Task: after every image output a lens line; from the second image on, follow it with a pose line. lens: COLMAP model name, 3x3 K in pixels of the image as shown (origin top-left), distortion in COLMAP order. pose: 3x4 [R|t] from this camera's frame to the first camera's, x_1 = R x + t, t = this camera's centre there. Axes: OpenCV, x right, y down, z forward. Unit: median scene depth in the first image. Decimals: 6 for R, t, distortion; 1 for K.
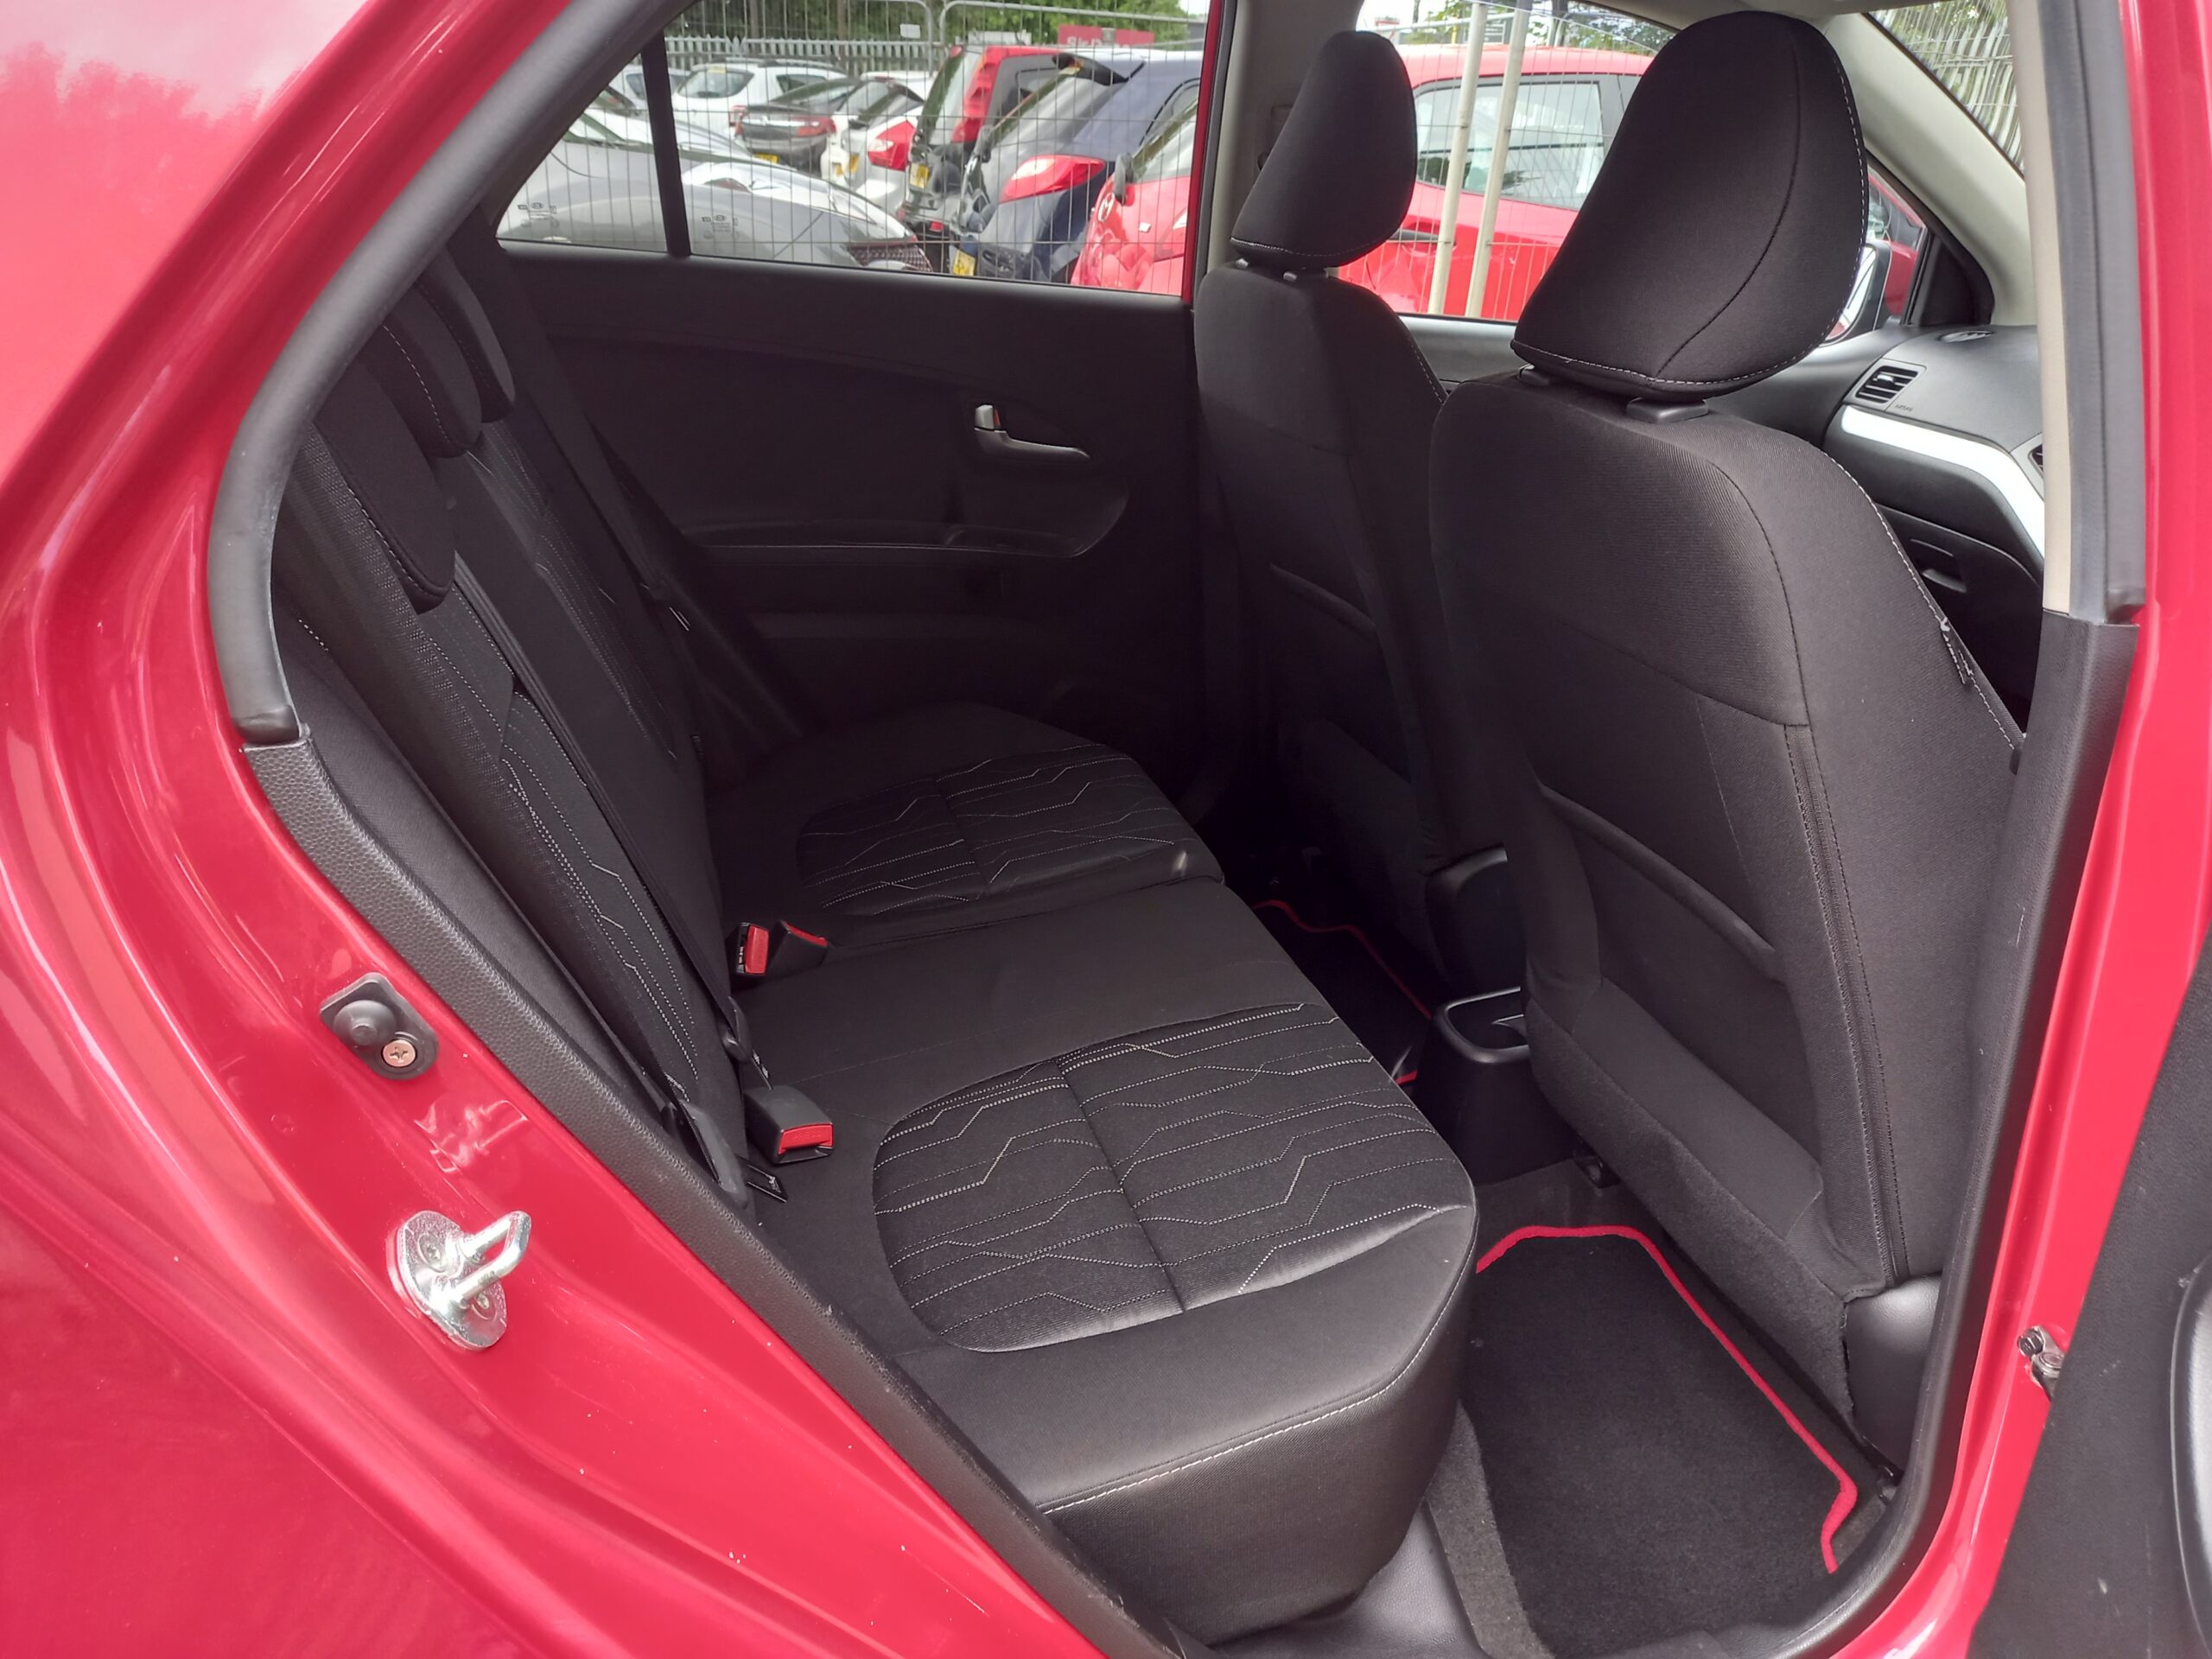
lens RADIAL K [[1609.7, 0, 1096.1], [0, 1609.7, 824.1], [0, 0, 1]] dist [0.057916, -0.054309]
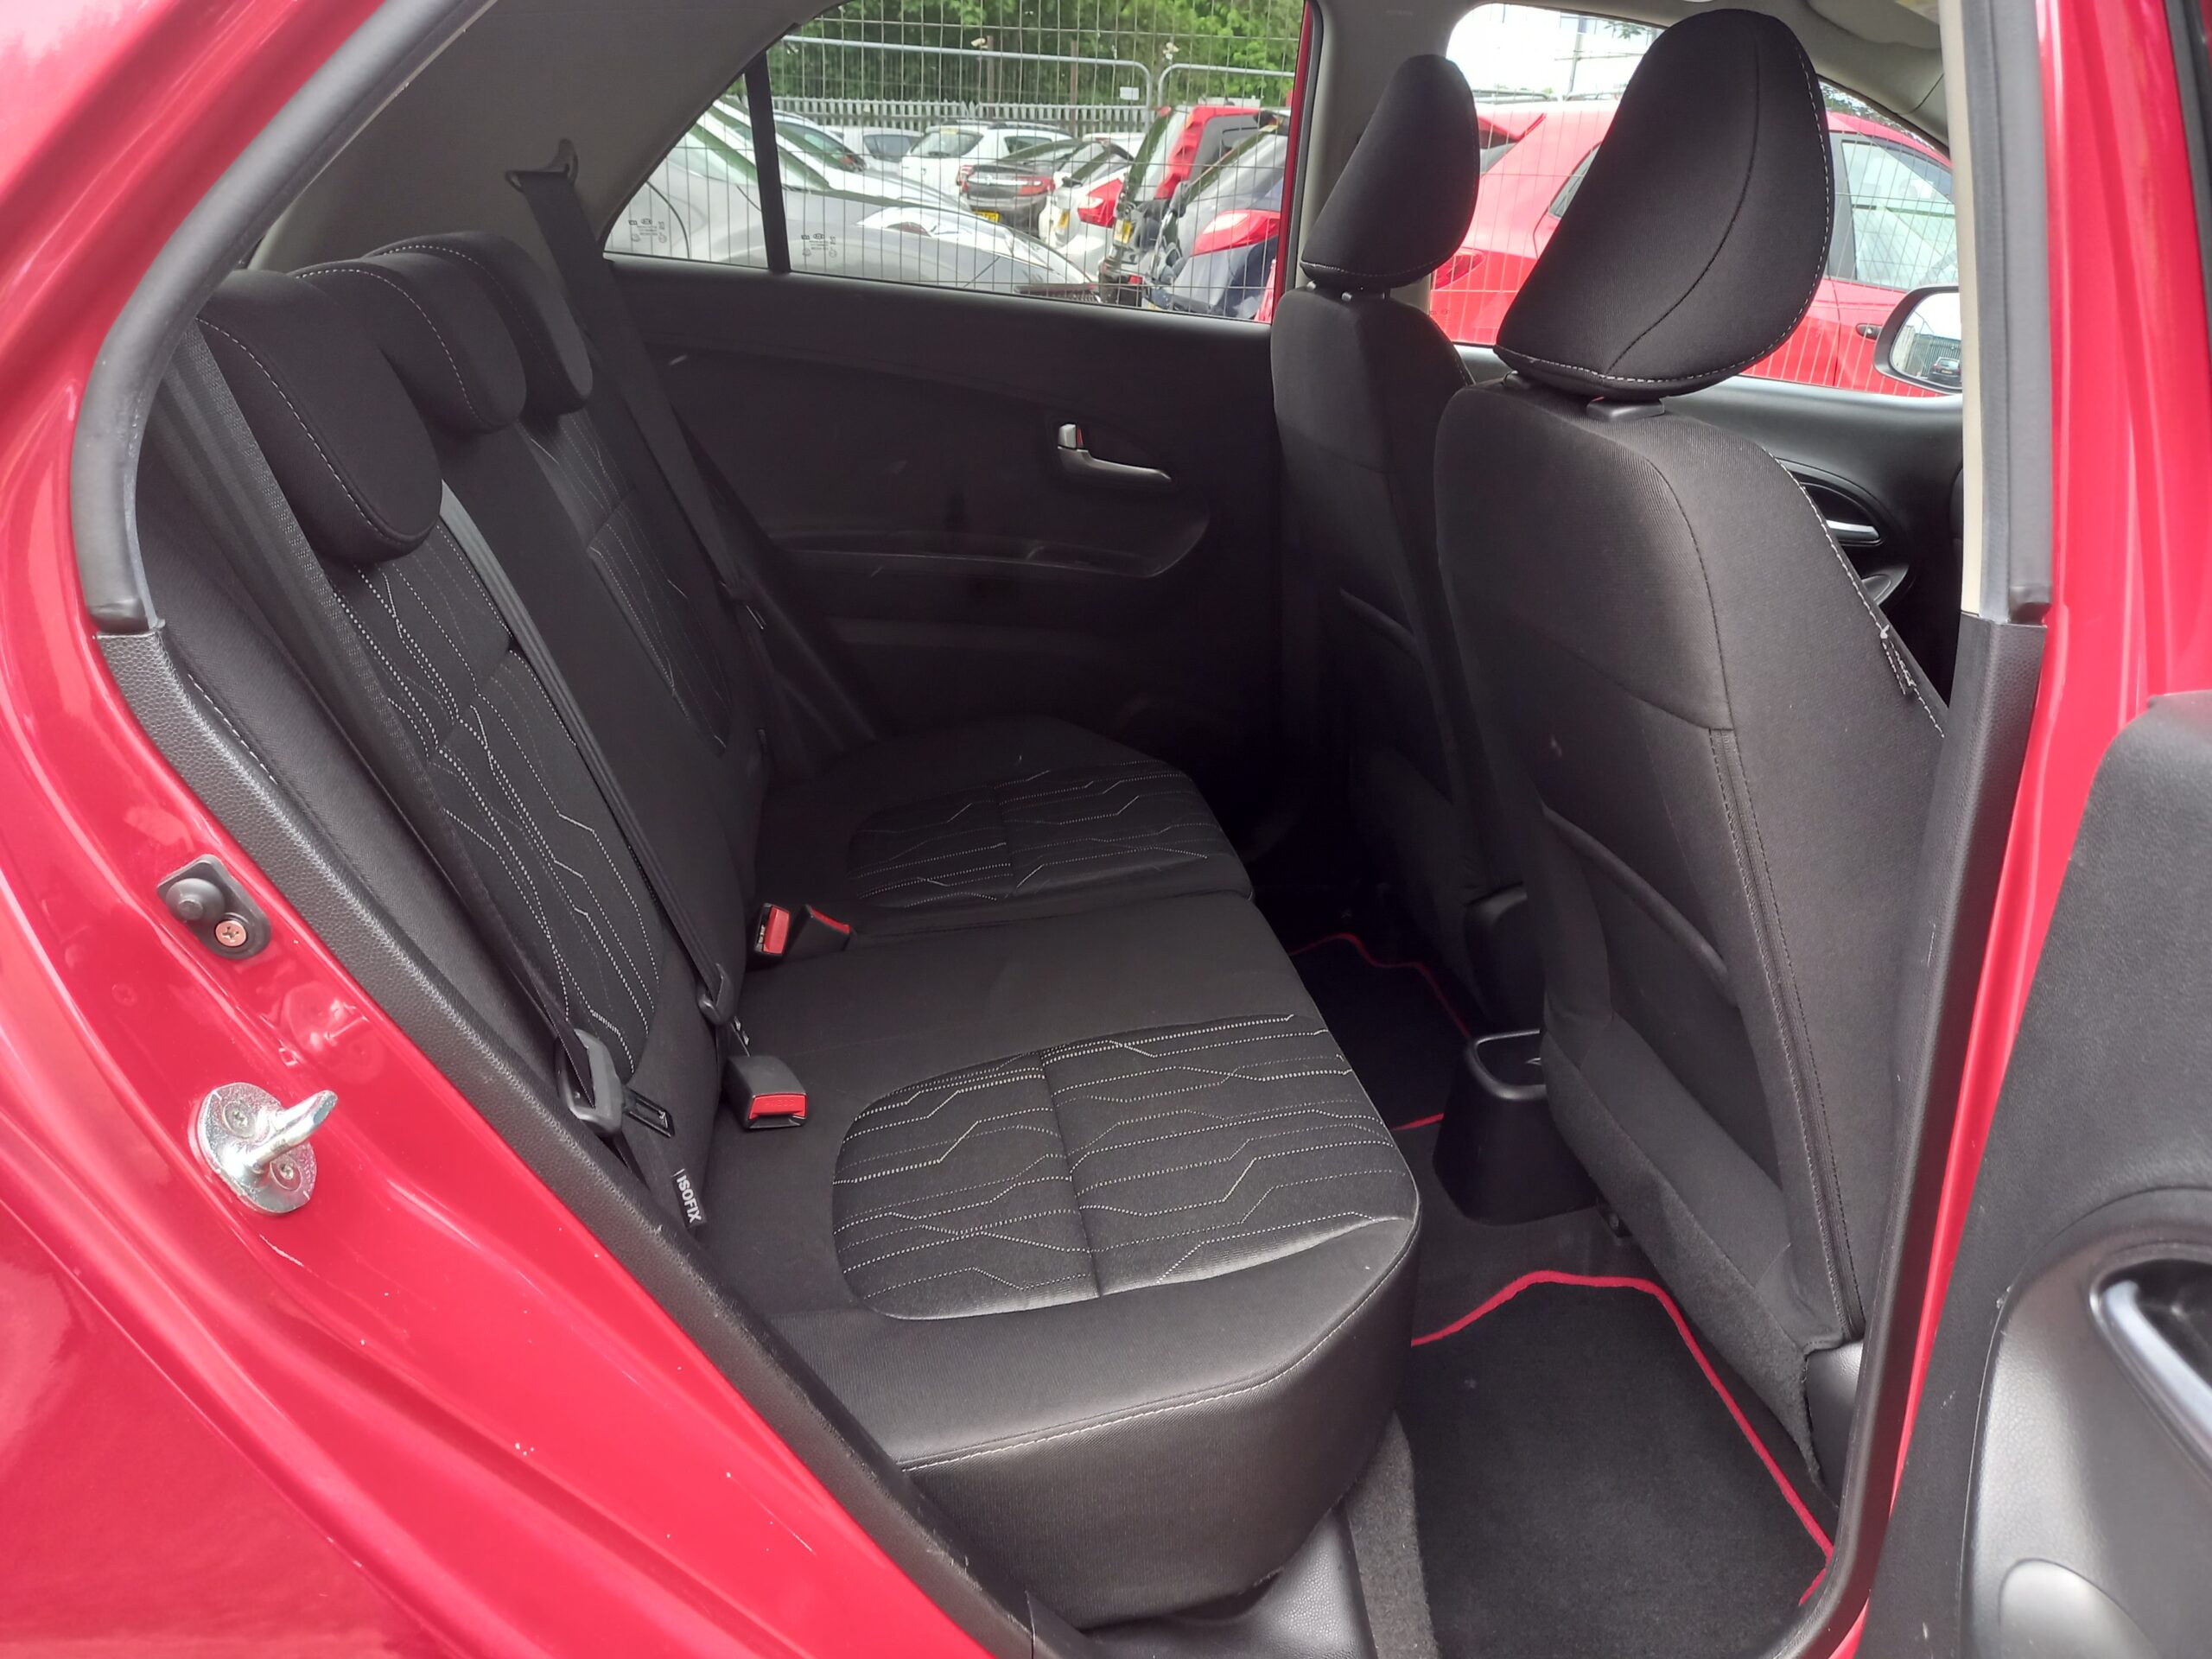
lens RADIAL K [[1607.0, 0, 1098.8], [0, 1607.0, 825.6], [0, 0, 1]] dist [0.065688, -0.071060]
pose [[0.991914, 0.056221, -0.113778, 0.127061], [-0.059810, 0.997806, -0.028376, 0.033414], [0.111933, 0.034952, 0.993101, -0.000250]]
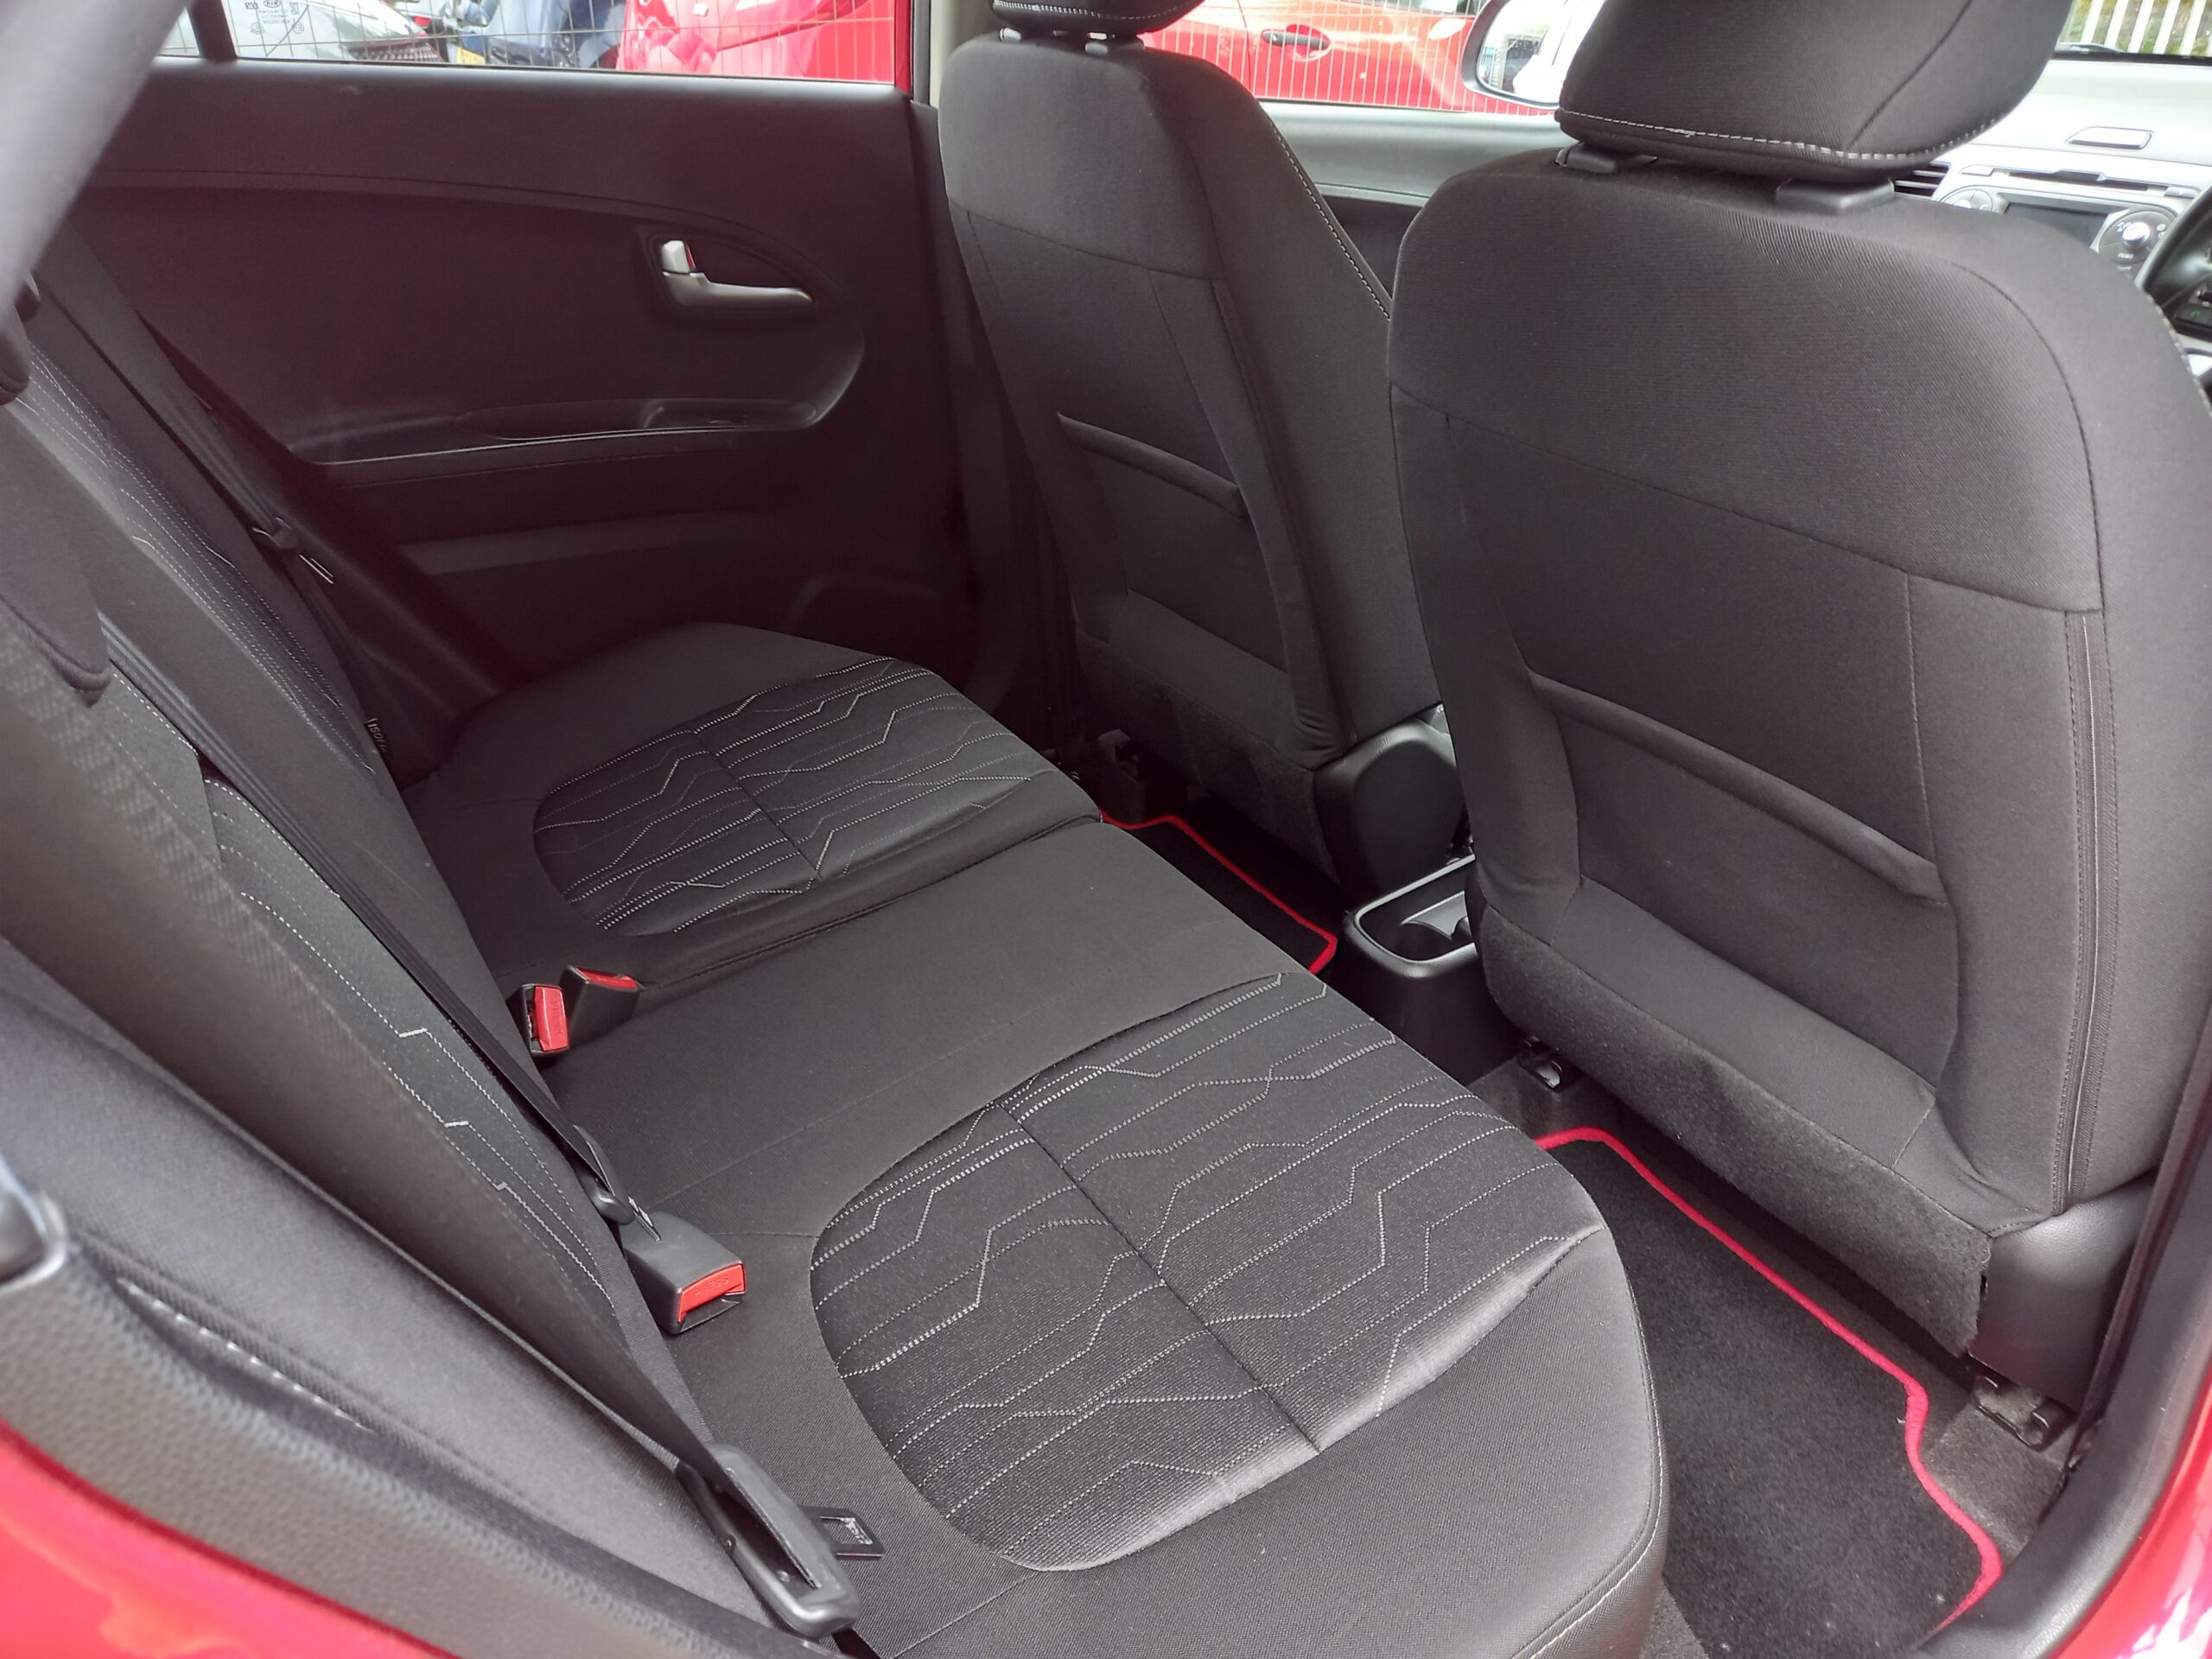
lens RADIAL K [[1619.2, 0, 1101.9], [0, 1619.2, 830.8], [0, 0, 1]] dist [0.060413, -0.065797]
pose [[0.961048, -0.156418, 0.227861, -0.147458], [0.129911, 0.983345, 0.127105, -0.084249], [-0.243947, -0.092553, 0.965362, 0.257126]]
